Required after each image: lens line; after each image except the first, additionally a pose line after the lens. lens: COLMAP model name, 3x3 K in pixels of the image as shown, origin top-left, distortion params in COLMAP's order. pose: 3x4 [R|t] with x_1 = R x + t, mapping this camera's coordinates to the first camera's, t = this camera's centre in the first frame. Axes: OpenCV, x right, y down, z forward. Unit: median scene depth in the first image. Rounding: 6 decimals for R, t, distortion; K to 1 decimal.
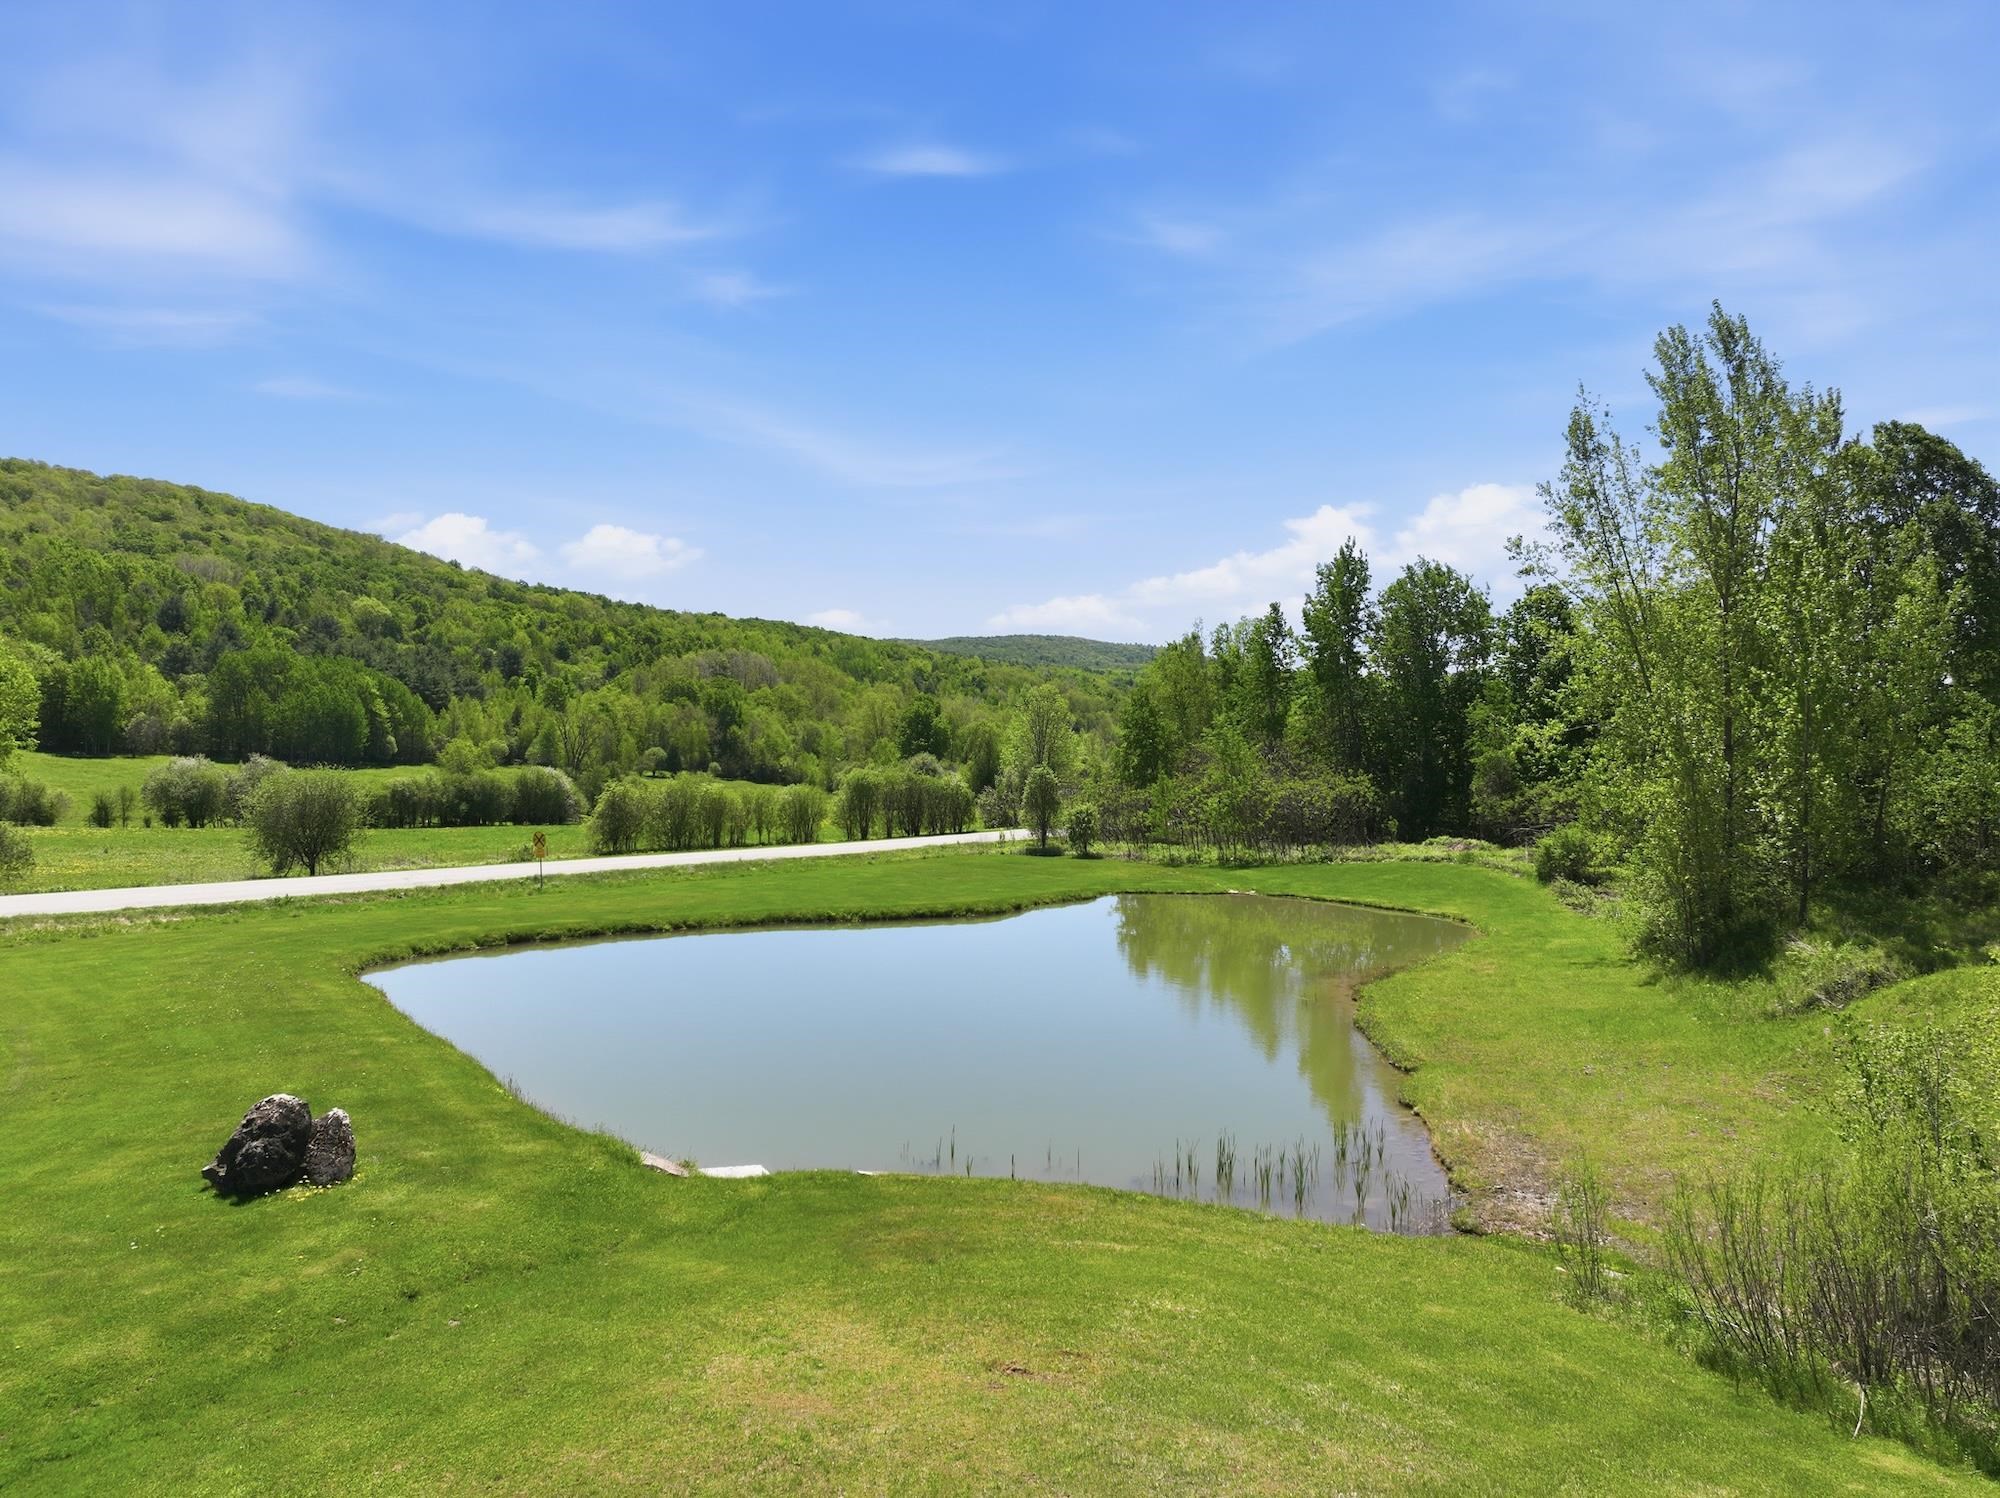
lens RADIAL K [[1401.5, 0, 1005.0], [0, 1401.5, 739.0], [0, 0, 1]] dist [-0.000997, 0.019236]
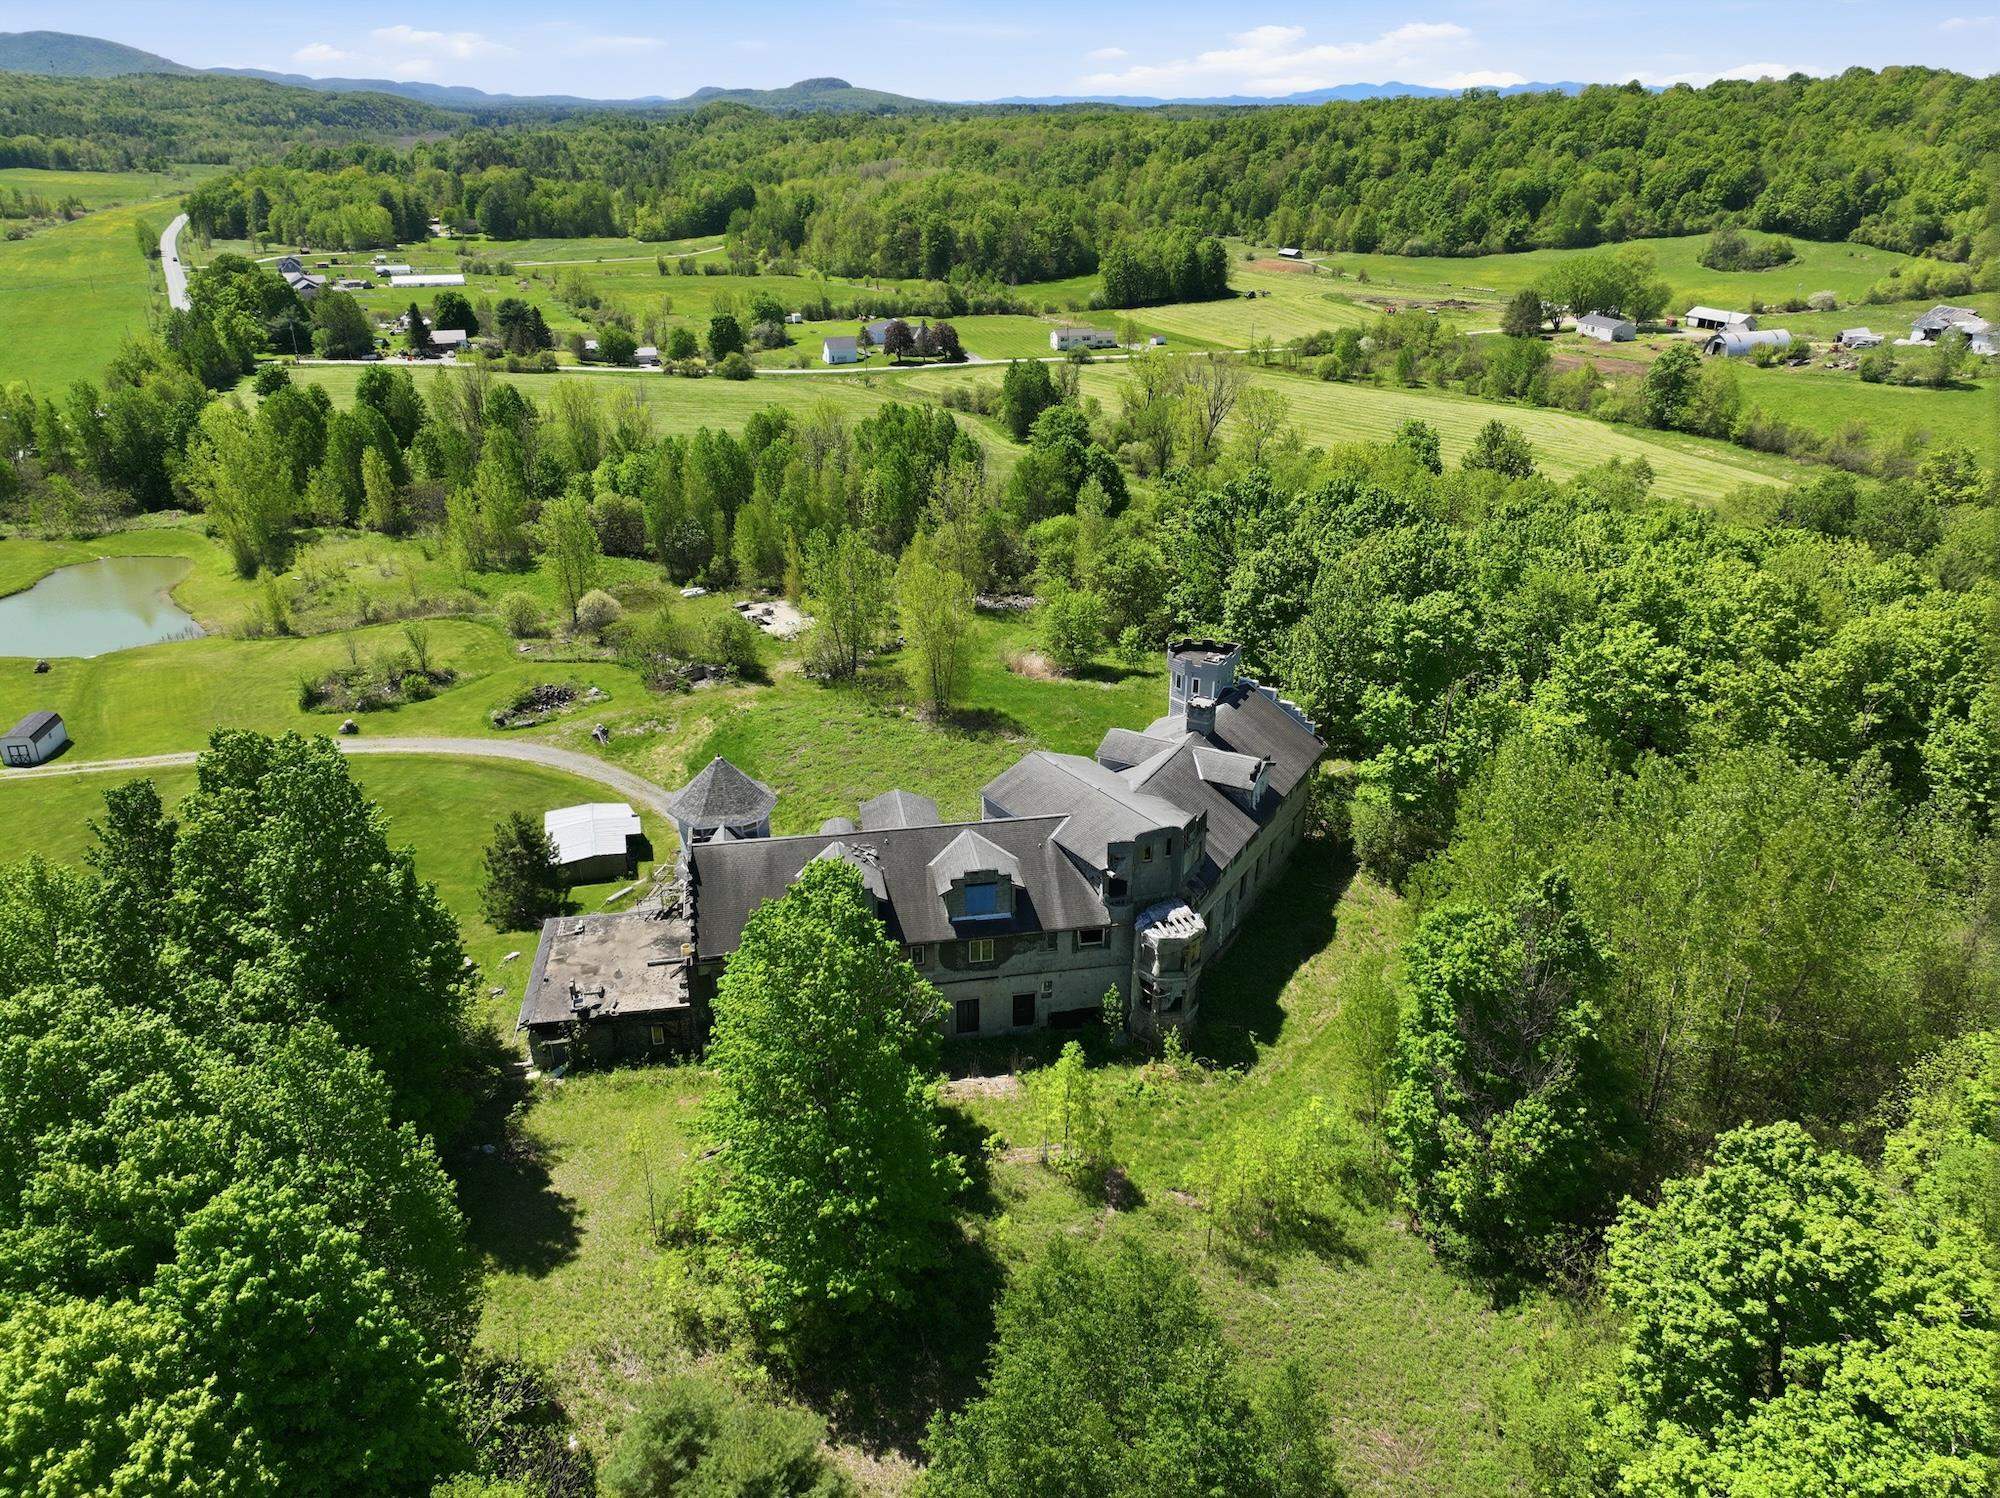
lens RADIAL K [[1401.5, 0, 1005.0], [0, 1401.5, 739.0], [0, 0, 1]] dist [-0.000997, 0.019236]
pose [[0.649229, -0.319728, 0.690127, -0.116871], [0.010105, 0.910900, 0.412504, -0.113718], [-0.760526, -0.260836, 0.594613, -0.353634]]
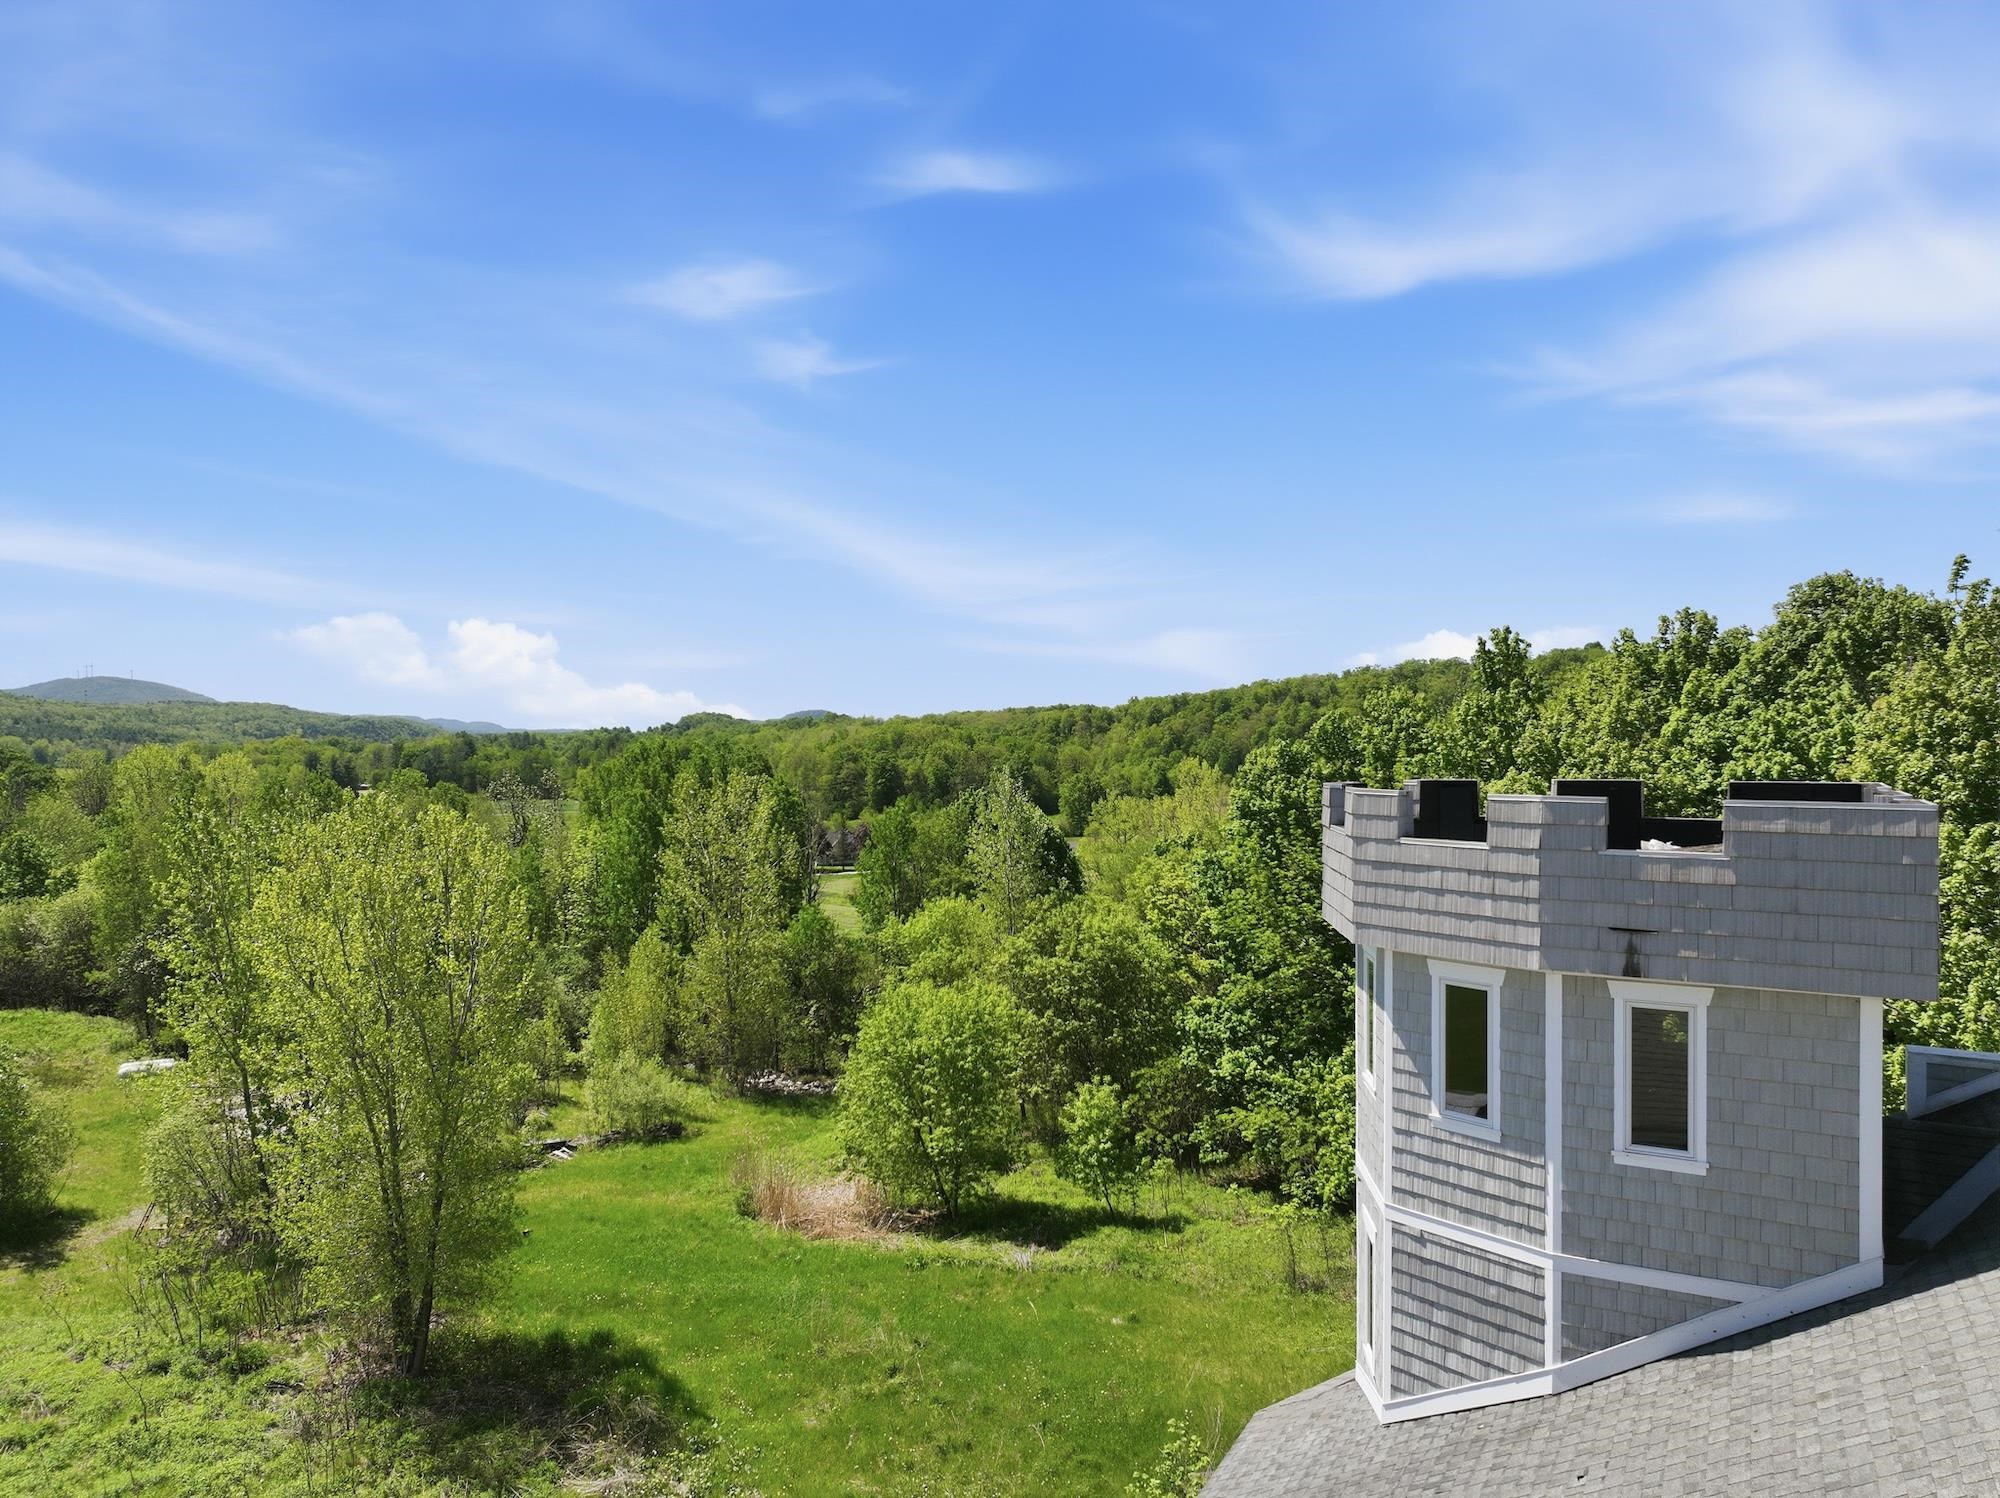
lens RADIAL K [[1401.5, 0, 1005.0], [0, 1401.5, 739.0], [0, 0, 1]] dist [-0.000997, 0.019236]
pose [[0.635986, -0.009318, 0.771644, 0.046031], [0.012850, 0.999916, 0.001484, -0.028911], [-0.771593, 0.008972, 0.636053, -0.240493]]
